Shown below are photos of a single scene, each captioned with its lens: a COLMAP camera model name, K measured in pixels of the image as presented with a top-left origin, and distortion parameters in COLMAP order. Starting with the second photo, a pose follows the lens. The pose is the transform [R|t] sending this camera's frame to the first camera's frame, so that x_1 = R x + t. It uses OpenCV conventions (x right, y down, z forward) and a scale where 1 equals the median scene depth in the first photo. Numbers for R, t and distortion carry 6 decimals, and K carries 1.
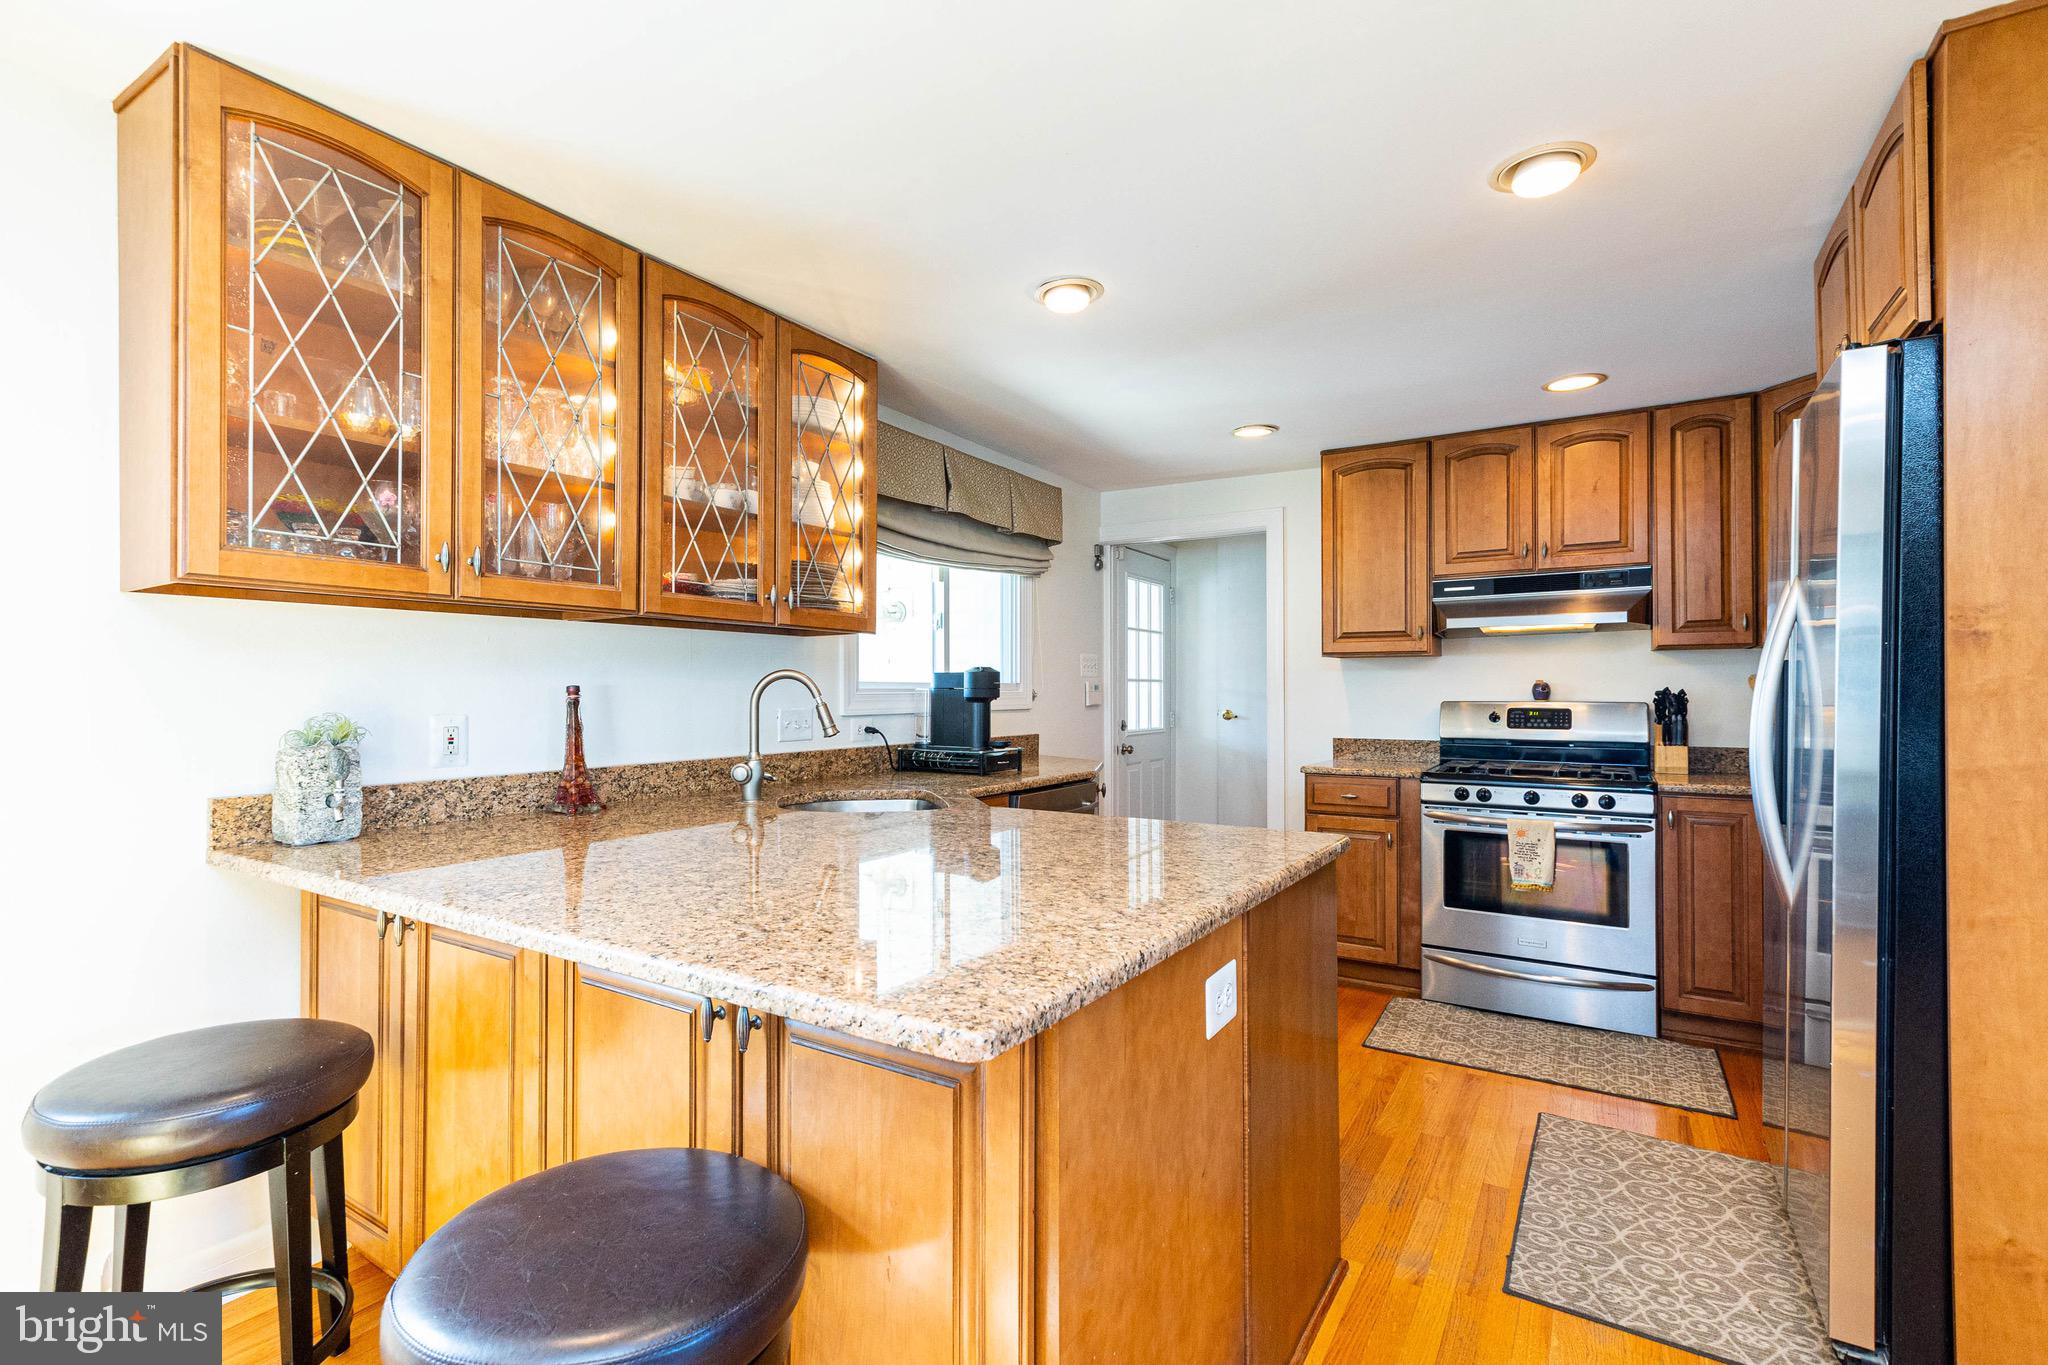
lens RADIAL K [[958.4, 0, 990.9], [0, 958.4, 683.0], [0, 0, 1]] dist [0.019503, 0.000070]
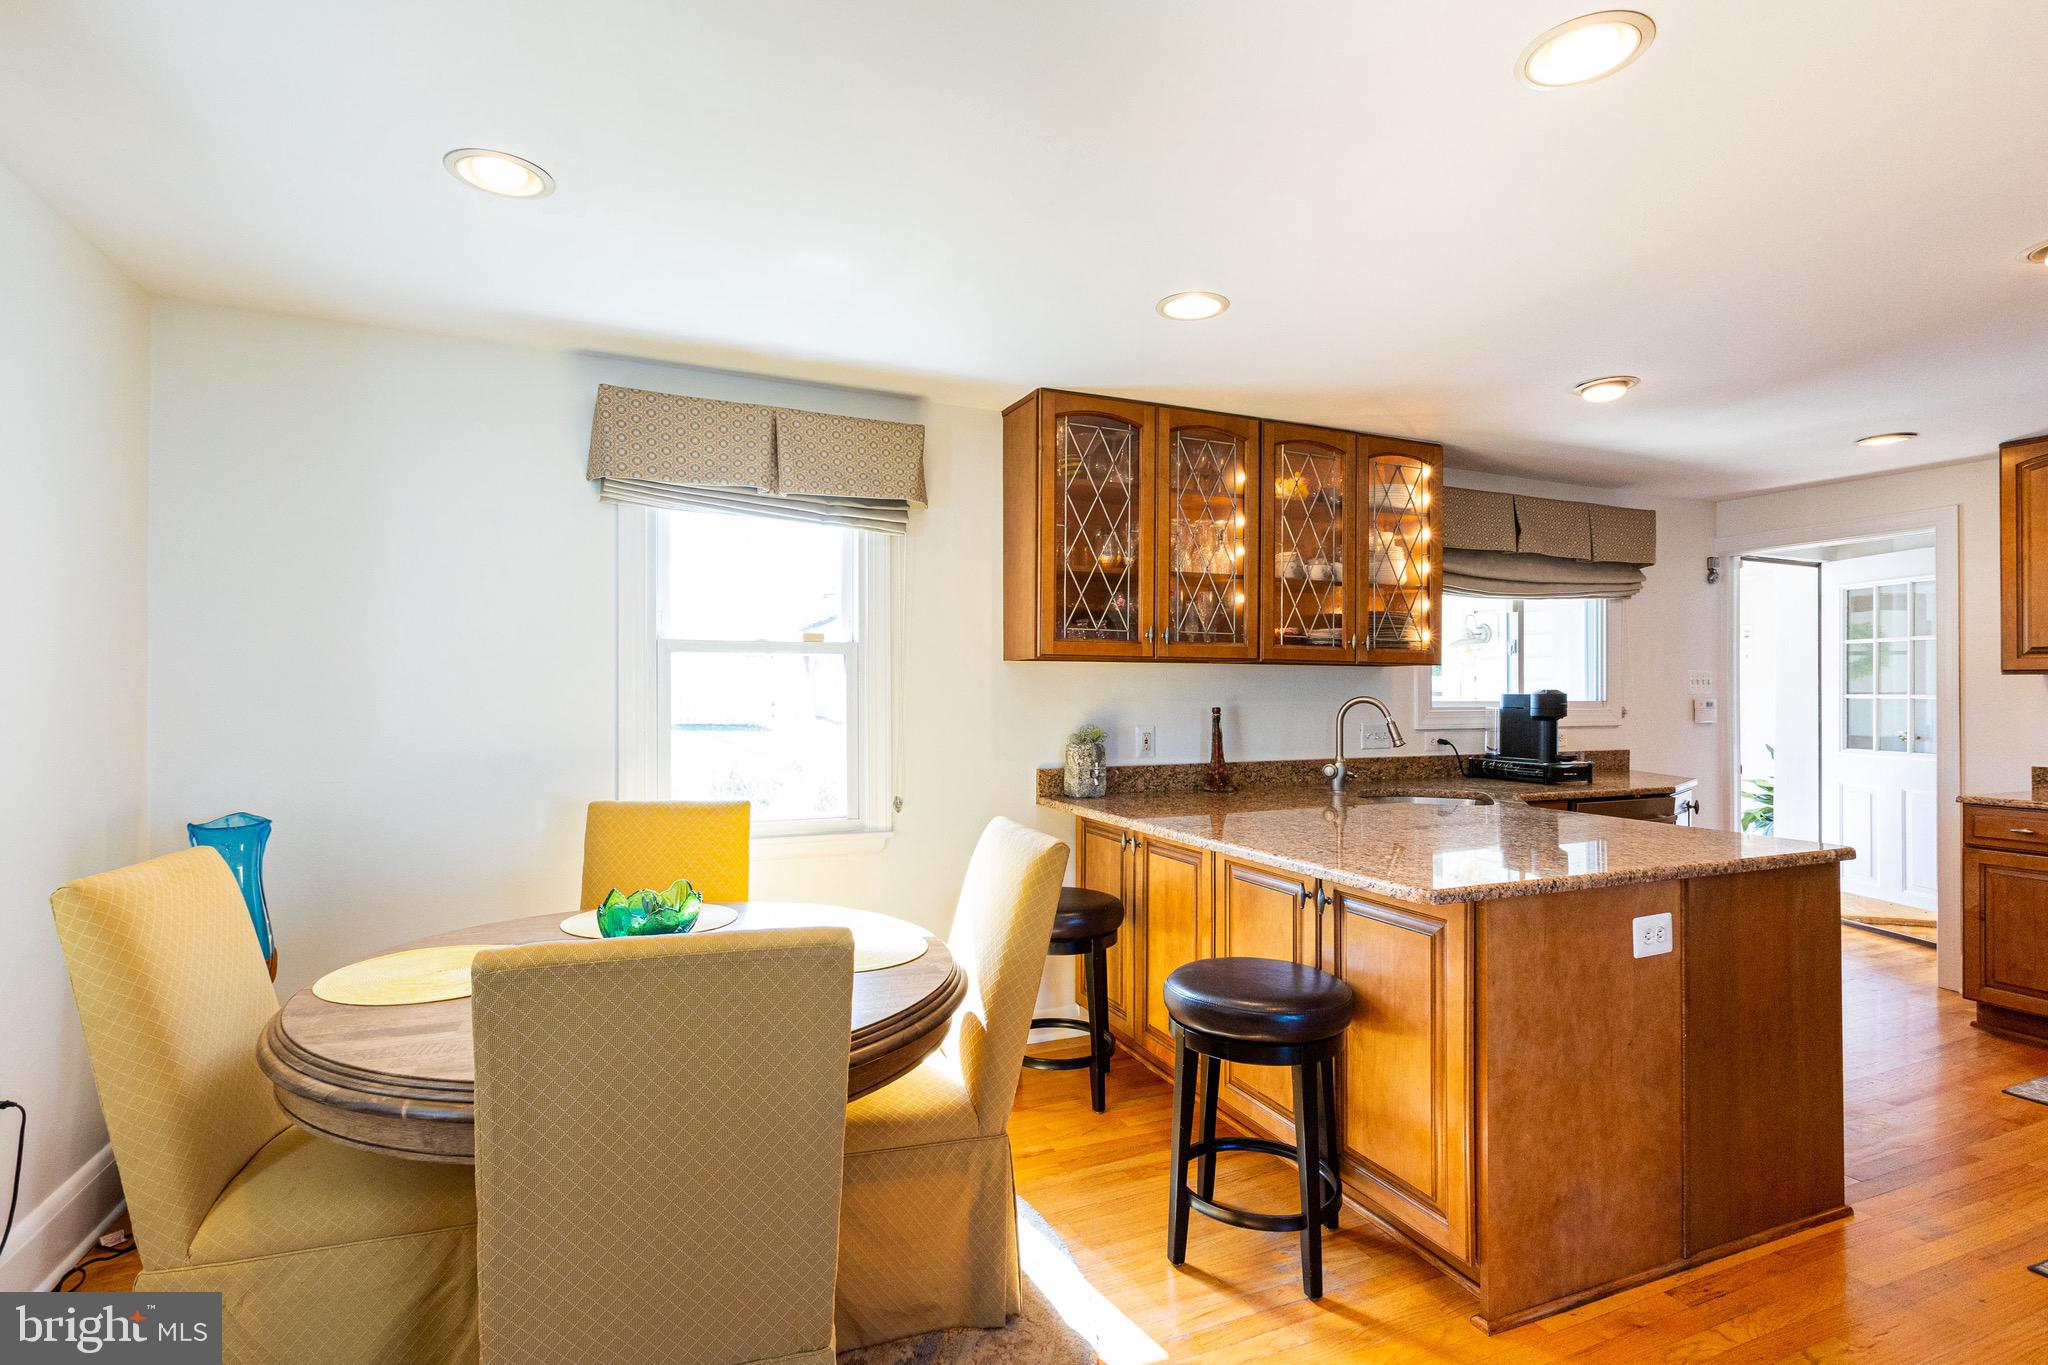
lens RADIAL K [[968.2, 0, 996.7], [0, 968.2, 685.9], [0, 0, 1]] dist [-0.000707, -0.000601]
pose [[0.824248, -0.001217, -0.566228, 0.141021], [0.002028, 0.999998, 0.000803, -0.032477], [0.566226, -0.001811, 0.824248, -0.443902]]
